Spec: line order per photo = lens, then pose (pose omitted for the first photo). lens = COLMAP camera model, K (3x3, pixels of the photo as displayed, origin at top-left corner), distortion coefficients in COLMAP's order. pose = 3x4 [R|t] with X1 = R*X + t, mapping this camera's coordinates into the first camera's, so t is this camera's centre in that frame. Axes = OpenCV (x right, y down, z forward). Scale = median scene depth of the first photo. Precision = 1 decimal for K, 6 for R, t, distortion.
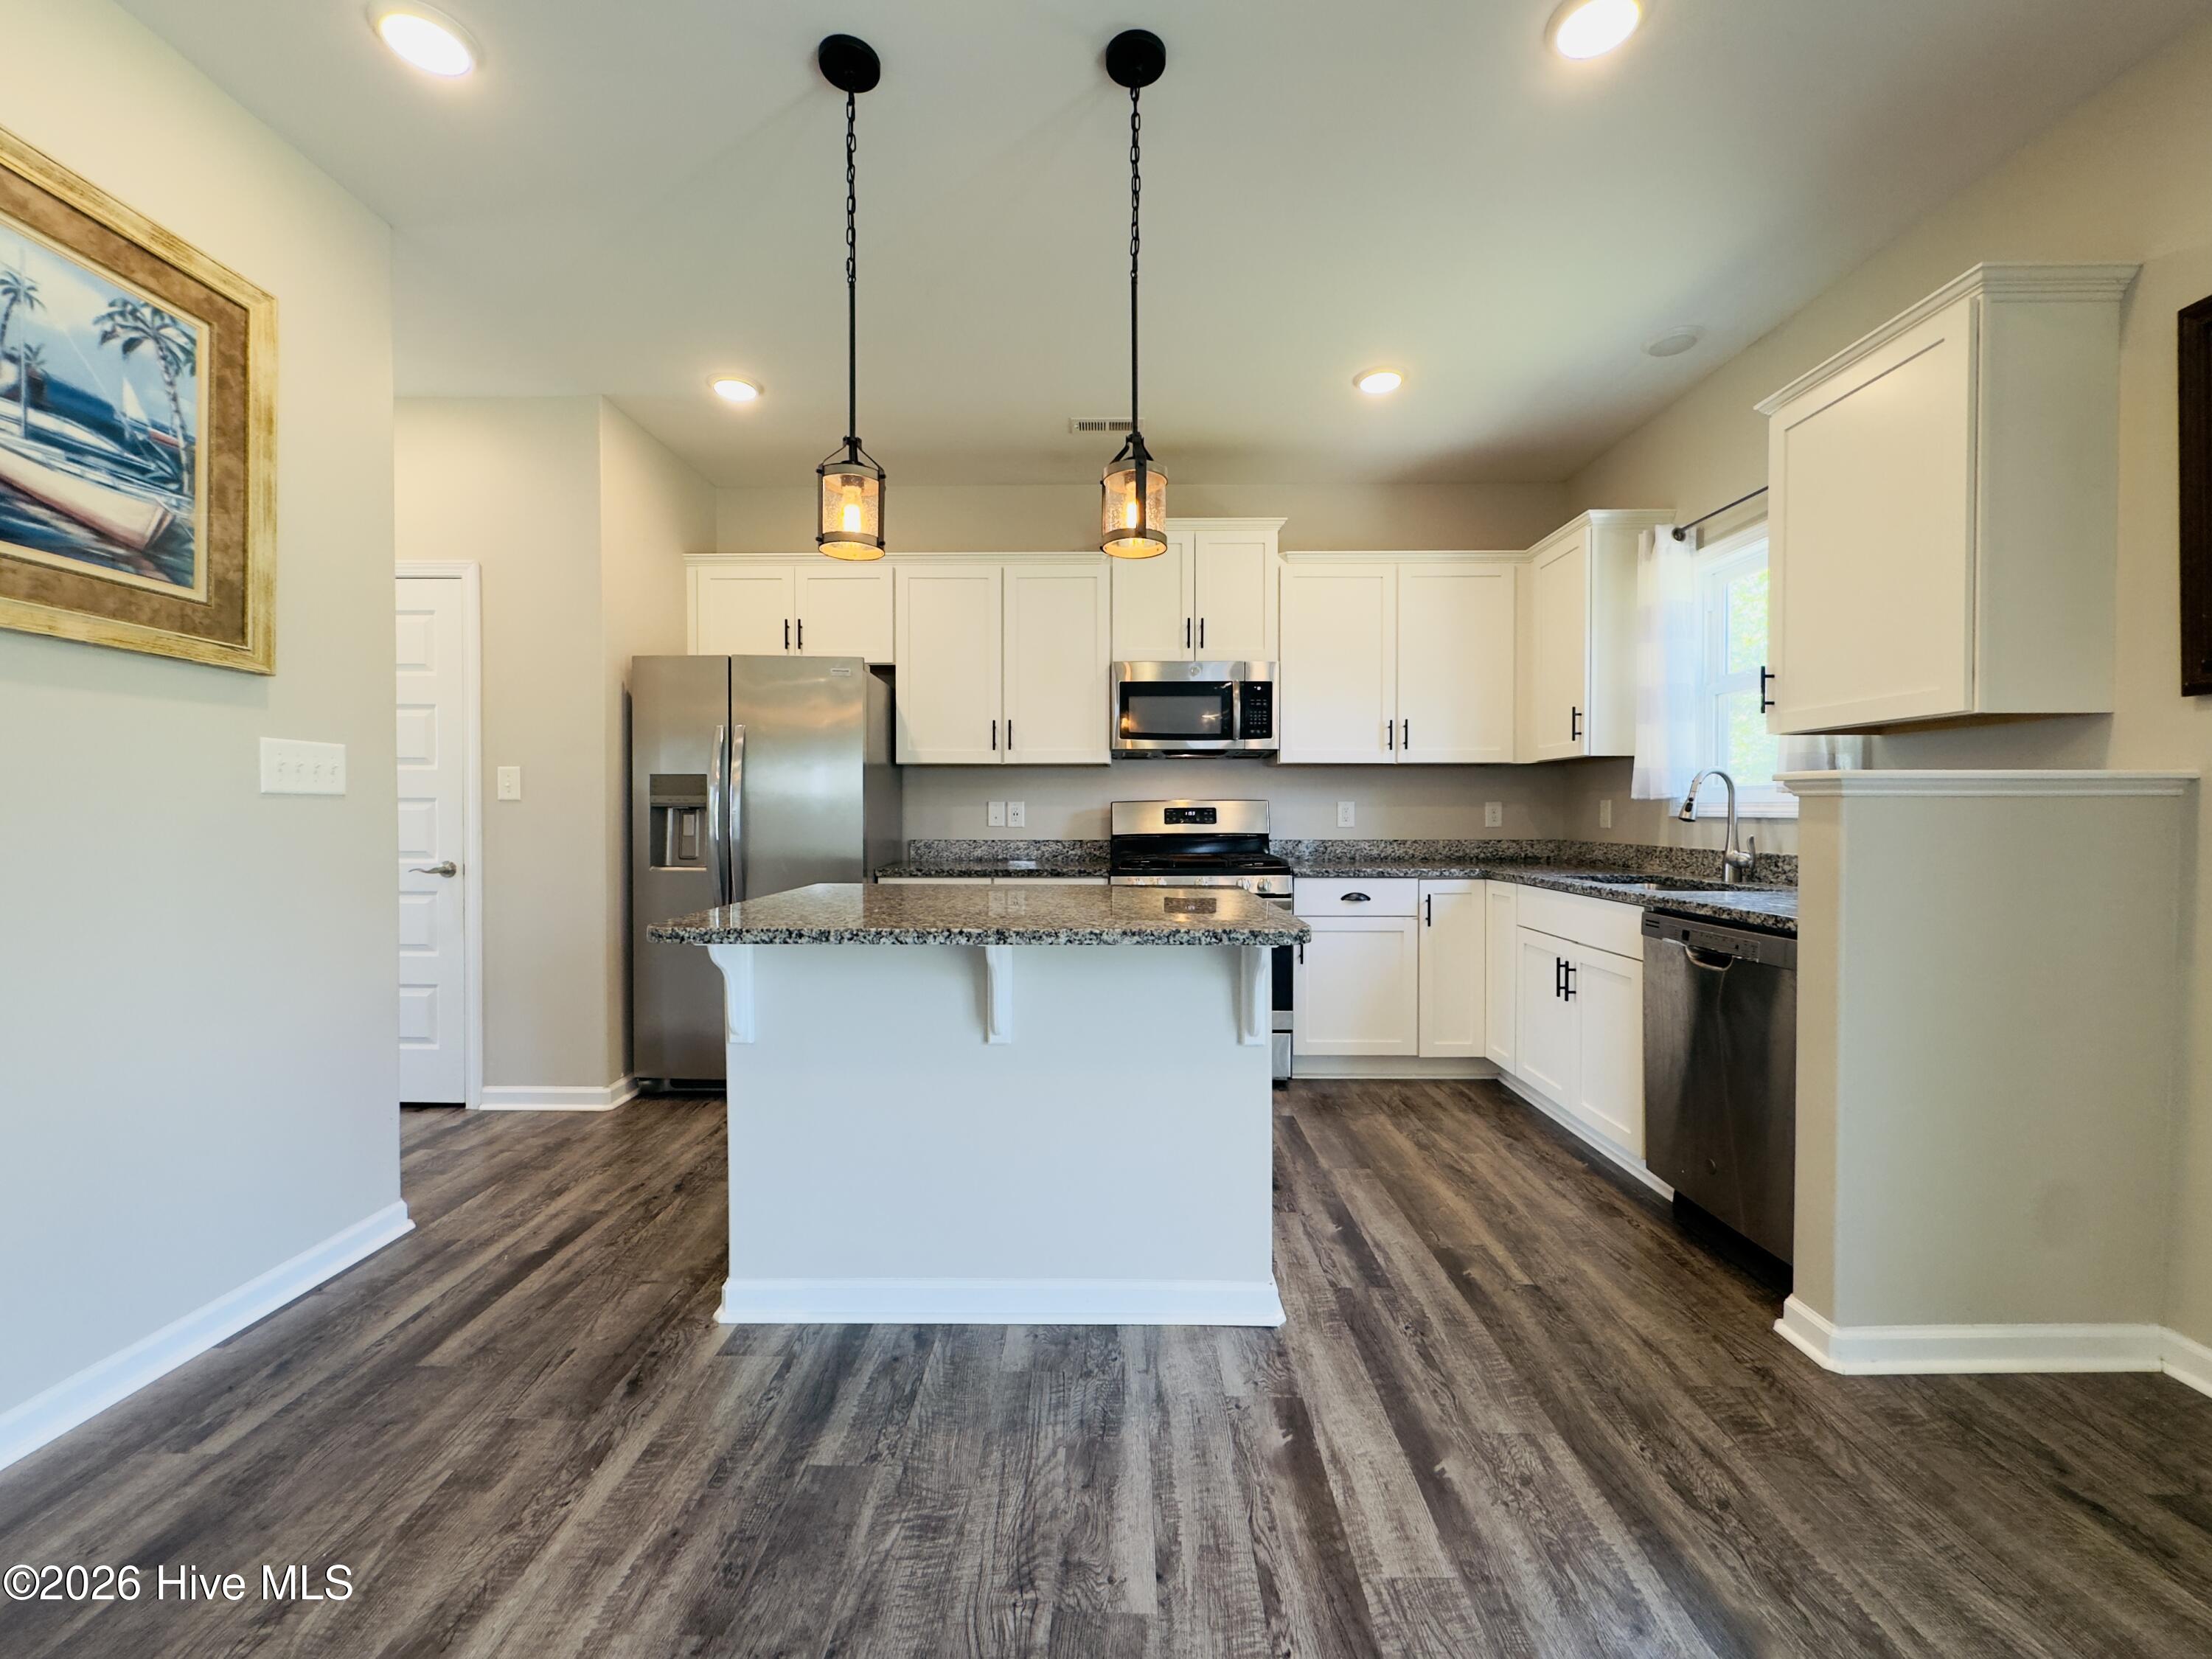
lens RADIAL K [[883.8, 0, 1104.3], [0, 883.8, 825.5], [0, 0, 1]] dist [-0.004291, 0.000411]
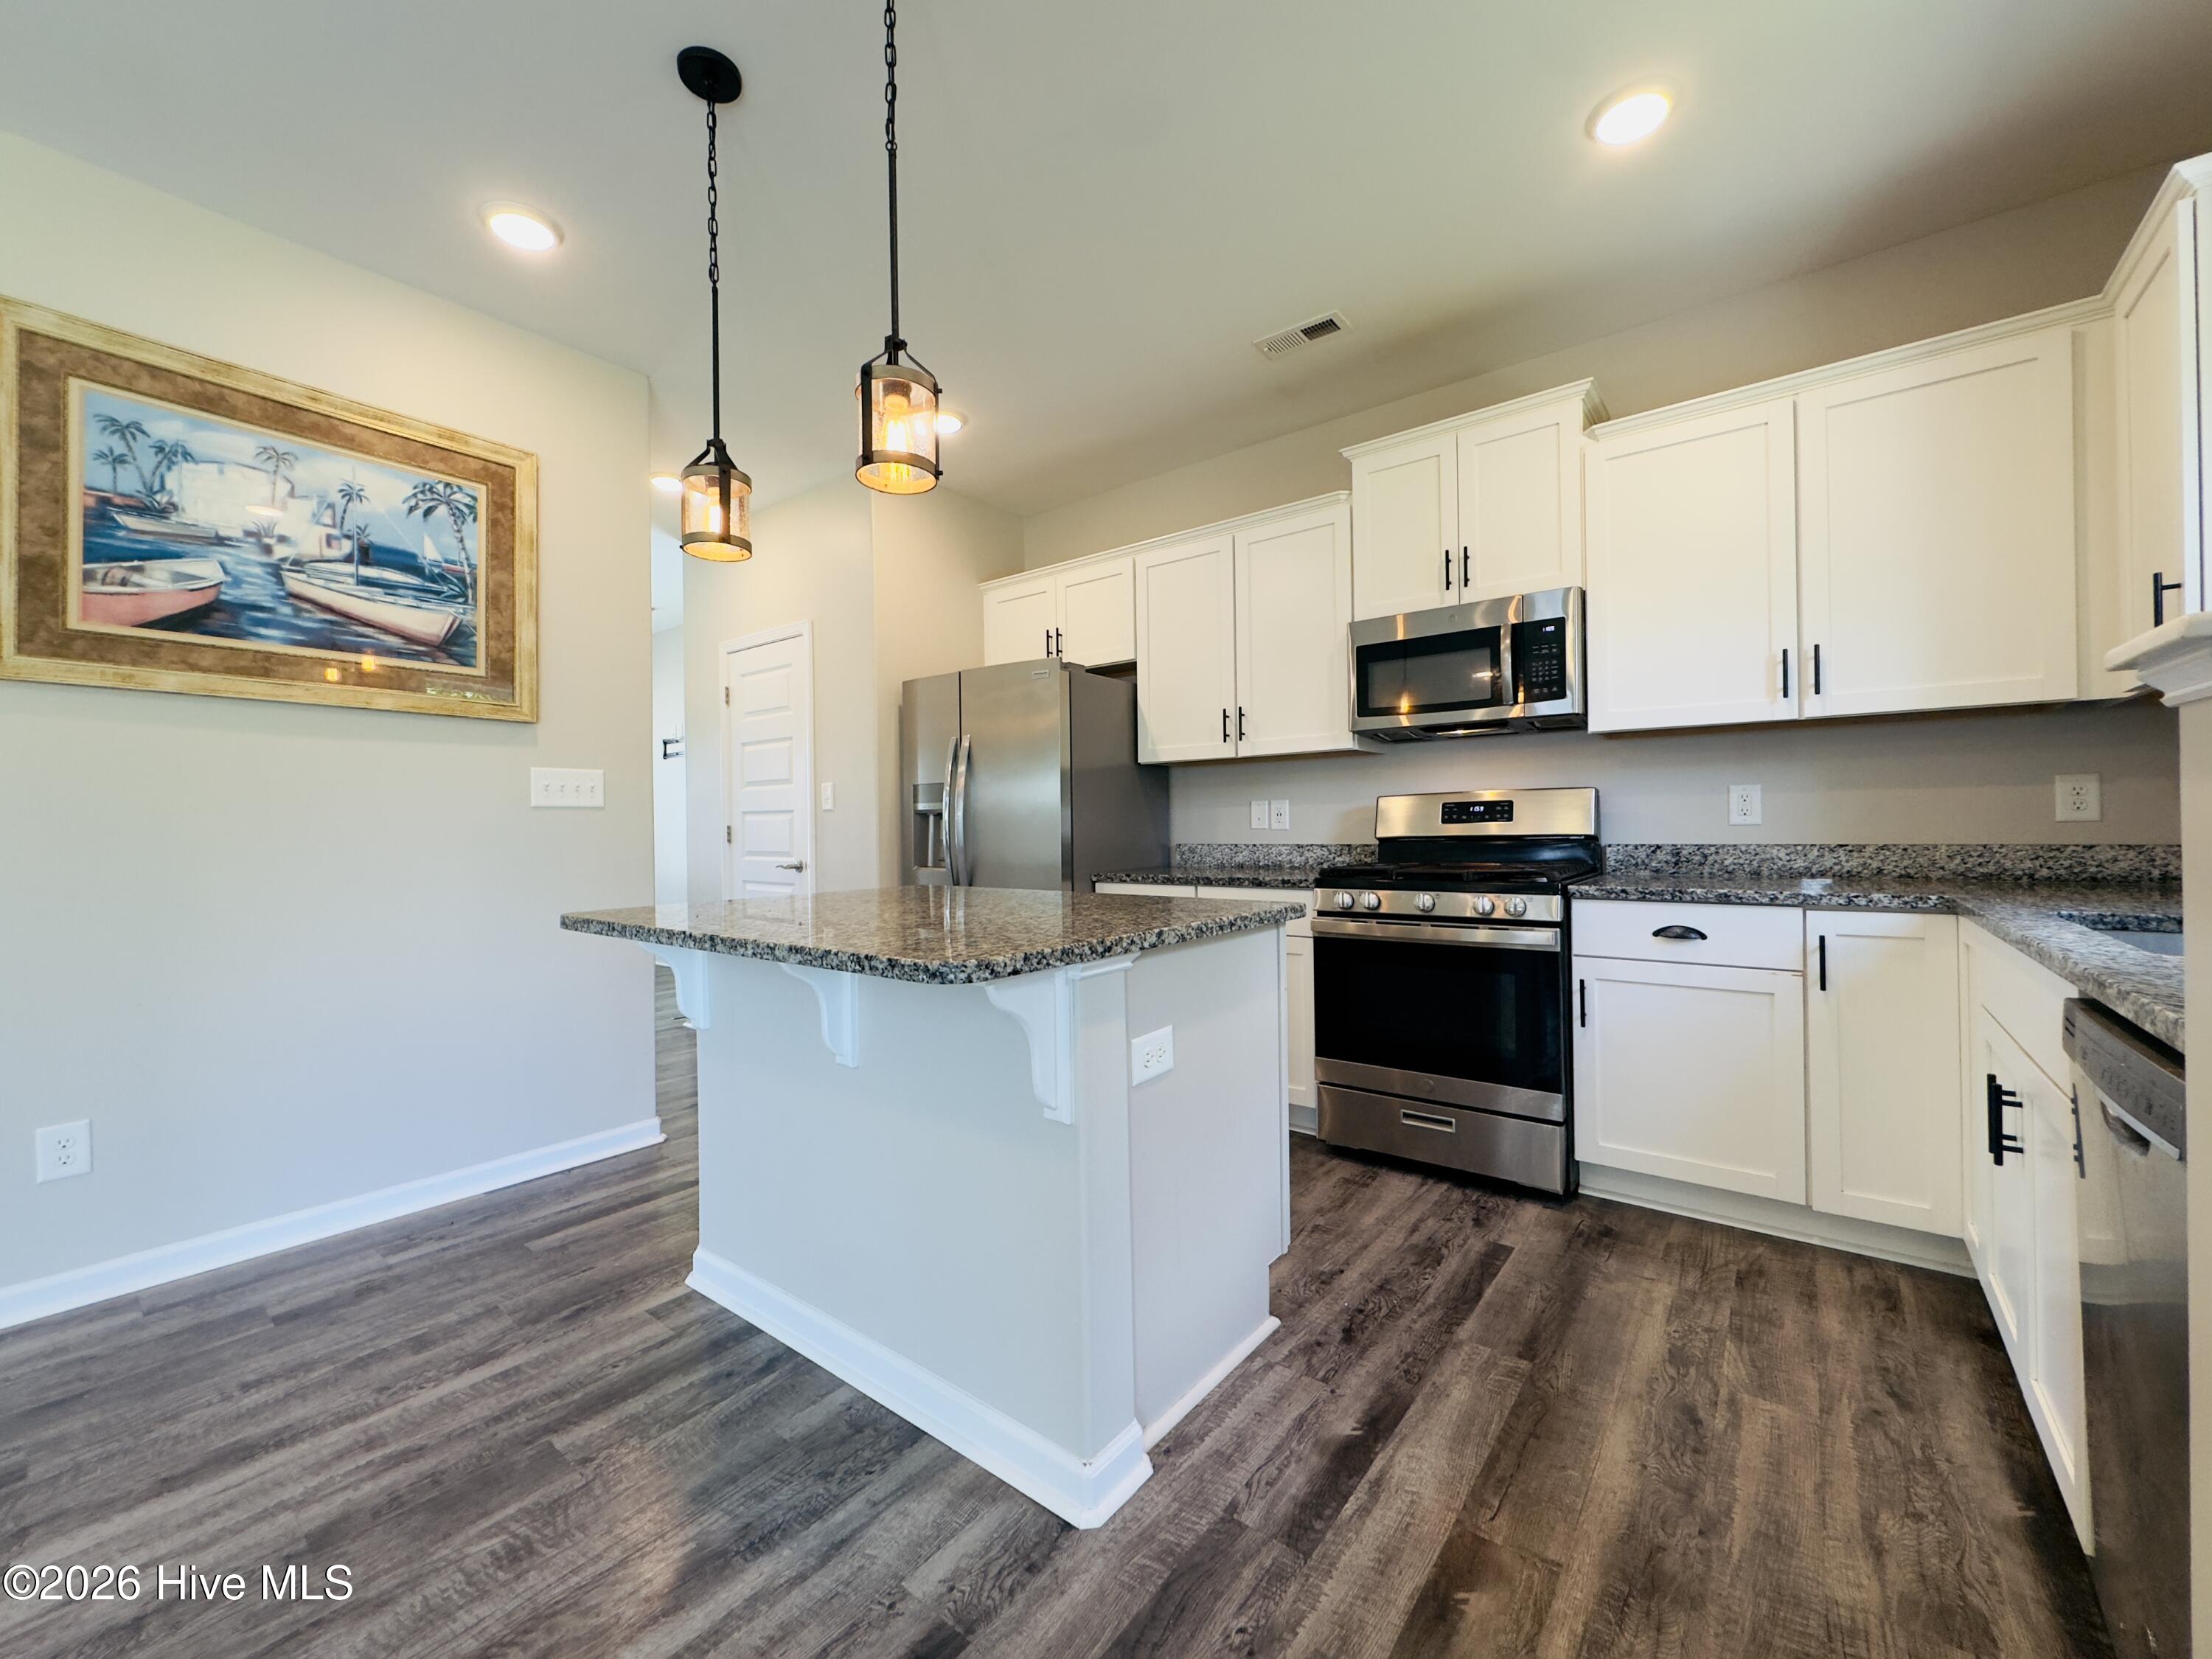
lens RADIAL K [[883.8, 0, 1104.3], [0, 883.8, 825.5], [0, 0, 1]] dist [-0.004291, 0.000411]
pose [[0.793482, -0.011927, -0.608477, 0.527974], [0.006070, 0.999913, -0.011685, 0.012749], [0.608564, 0.005578, 0.793485, 0.369036]]
